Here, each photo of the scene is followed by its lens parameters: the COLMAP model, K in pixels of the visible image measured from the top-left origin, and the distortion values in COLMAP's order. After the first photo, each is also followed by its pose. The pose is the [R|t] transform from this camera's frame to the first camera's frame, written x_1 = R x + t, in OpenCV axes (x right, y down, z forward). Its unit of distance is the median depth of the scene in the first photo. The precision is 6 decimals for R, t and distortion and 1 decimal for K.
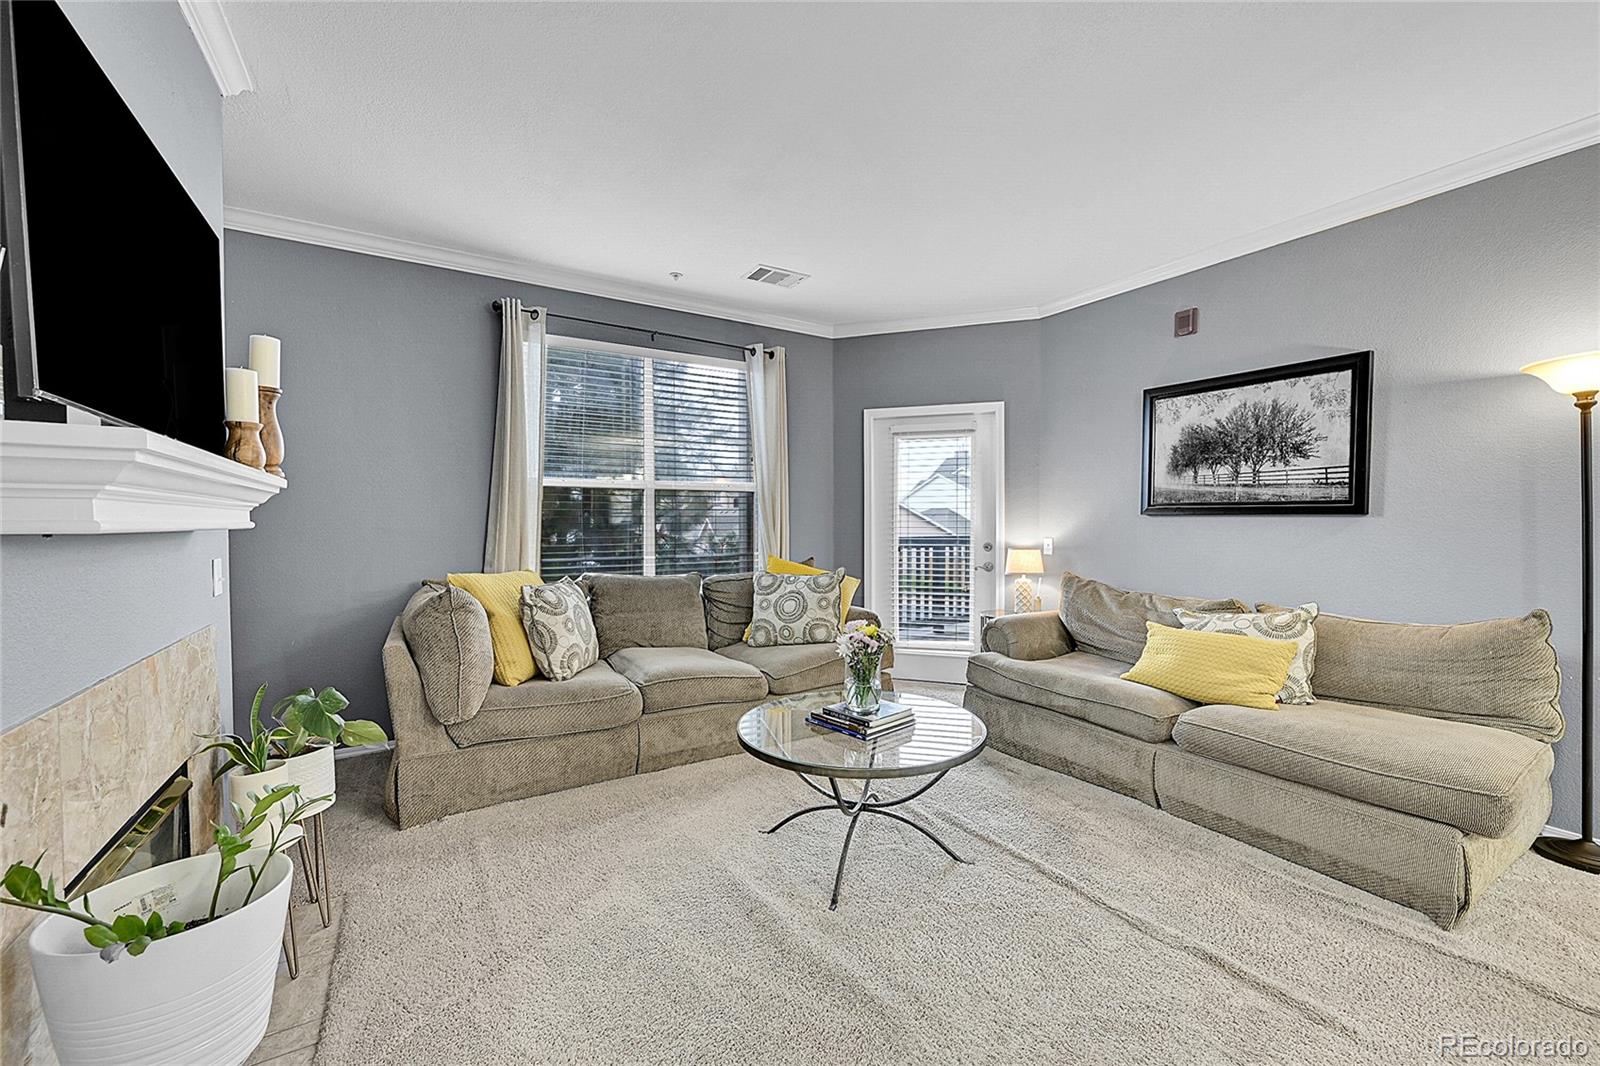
lens RADIAL K [[687.0, 0, 810.9], [0, 687.0, 528.5], [0, 0, 1]] dist [-0.003781, -0.000245]
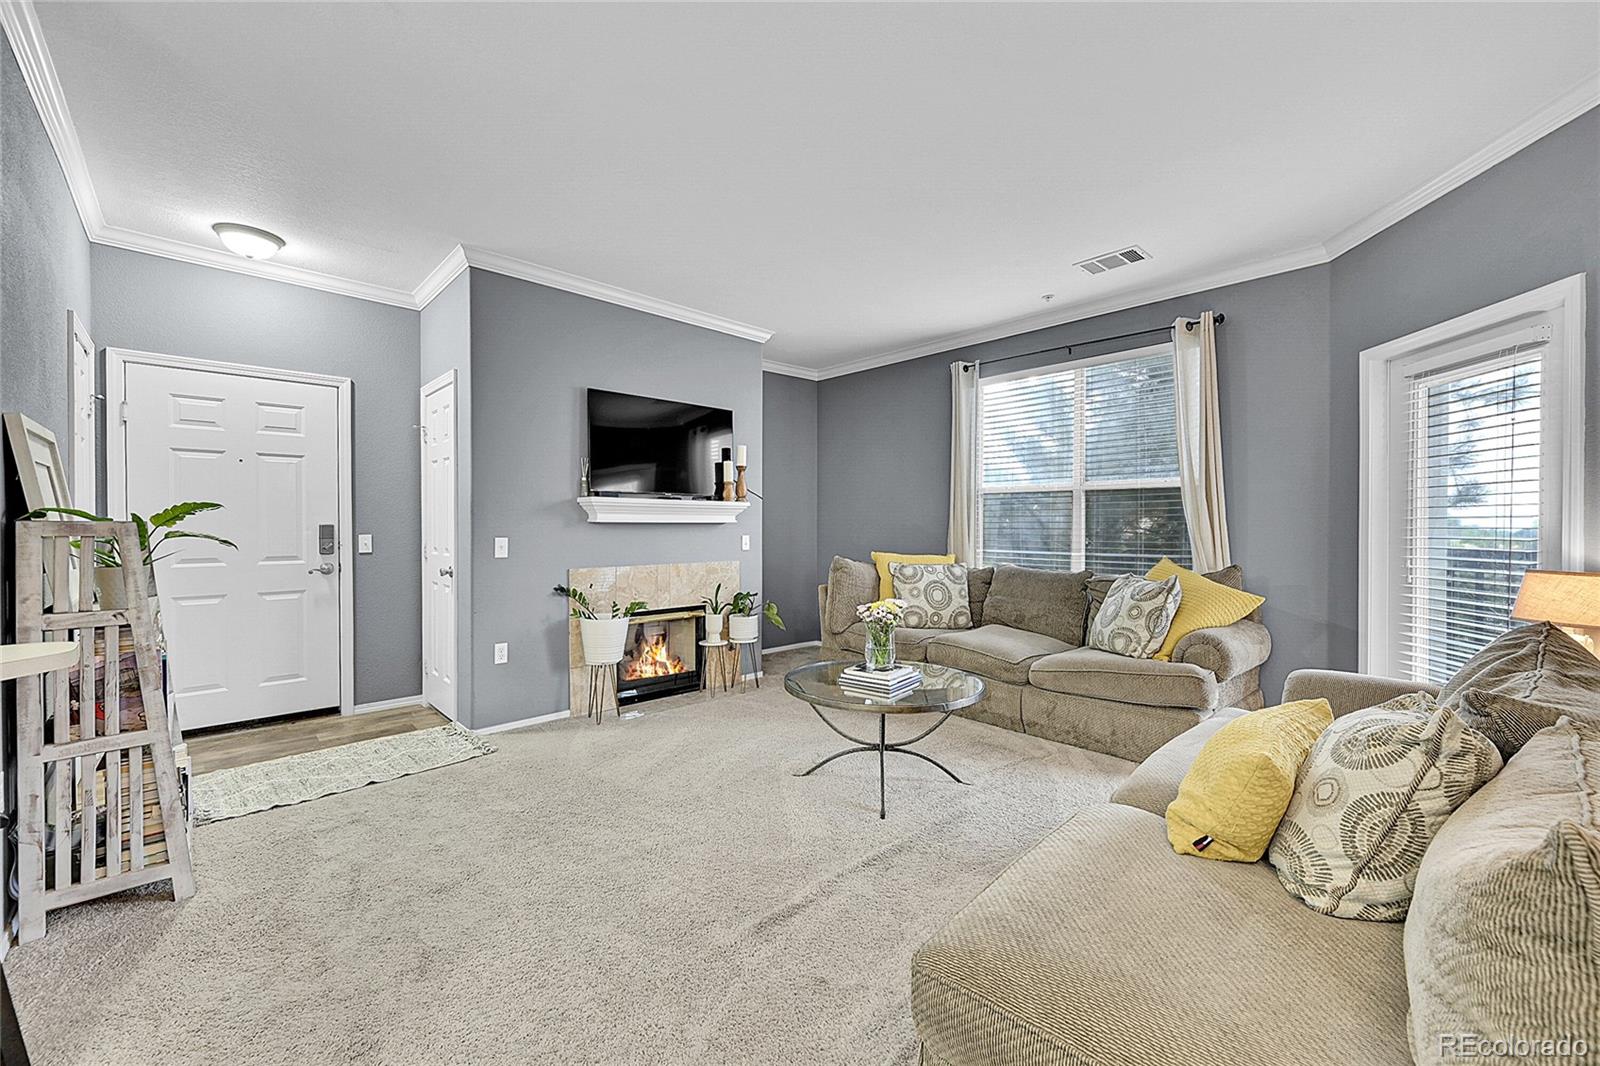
lens RADIAL K [[637.8, 0, 804.4], [0, 637.8, 528.7], [0, 0, 1]] dist [-0.003266, 0.000918]
pose [[0.243140, 0.002036, -0.969989, 0.721646], [-0.000725, 0.999998, 0.001918, 0.000799], [0.969991, 0.000237, 0.243141, 0.402902]]
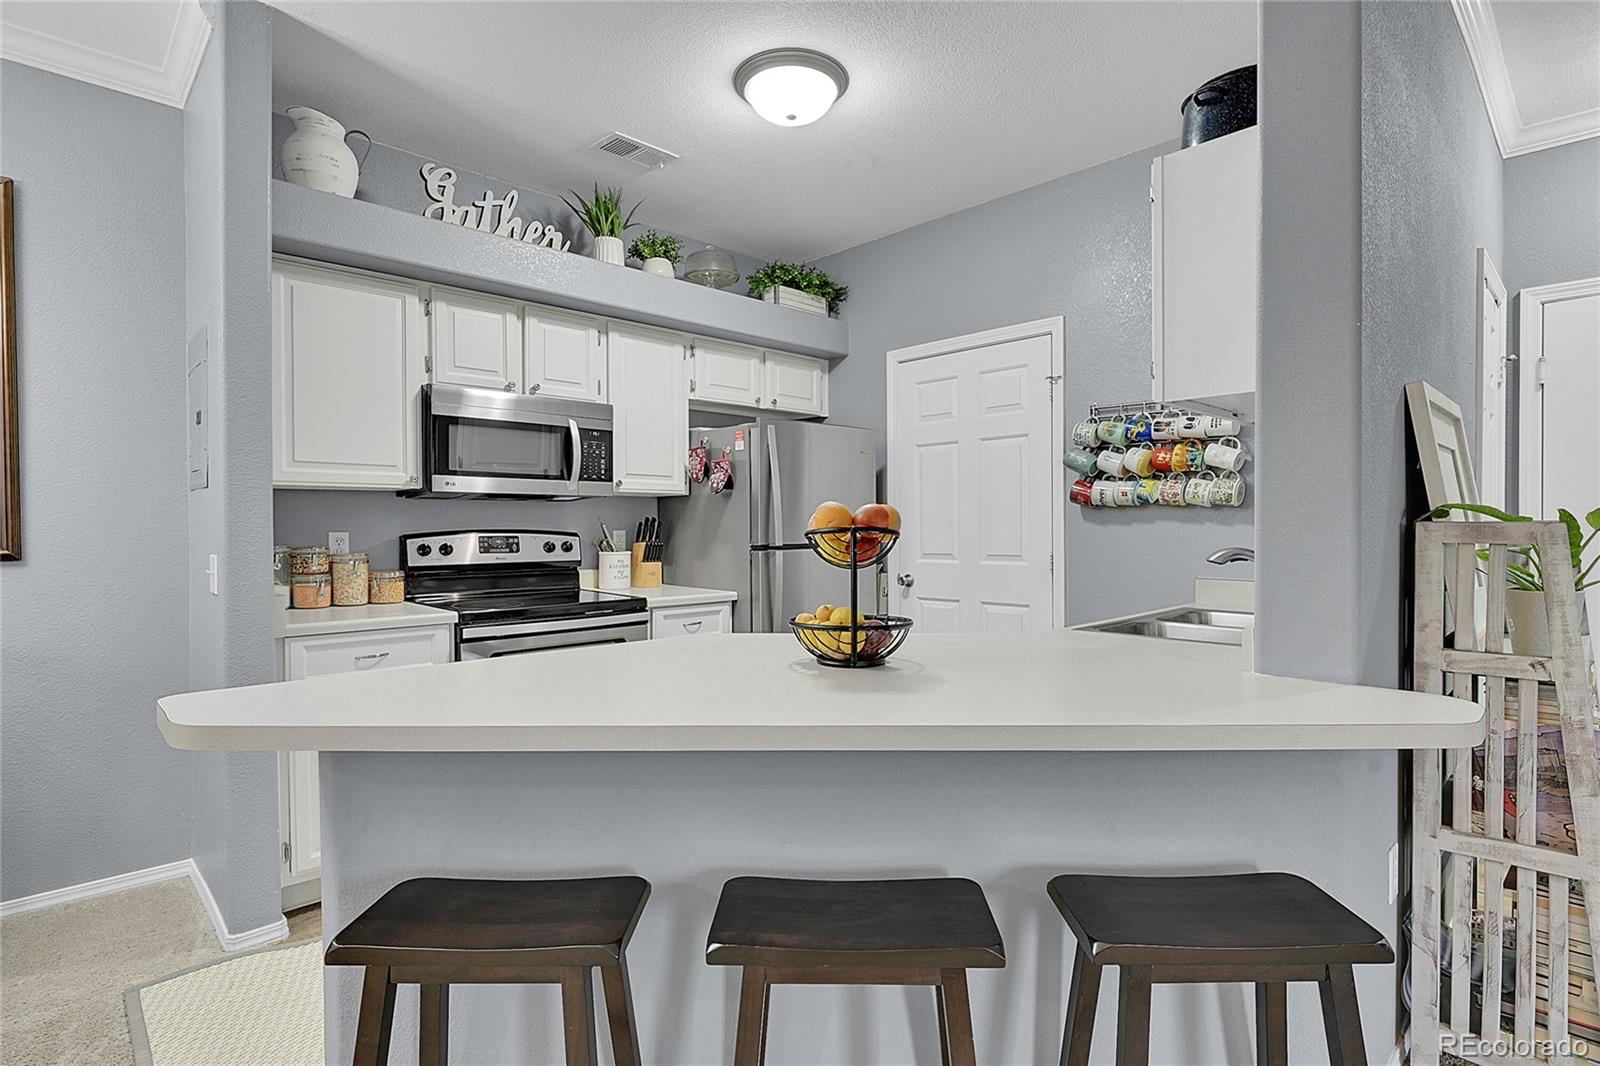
lens RADIAL K [[791.6, 0, 800.5], [0, 791.6, 532.5], [0, 0, 1]] dist [-0.001533, -0.000179]
pose [[-0.968242, 0.001354, -0.250013, 0.685807], [-0.002228, 0.999899, 0.014043, -0.000166], [0.250007, 0.014154, -0.968141, 0.377650]]
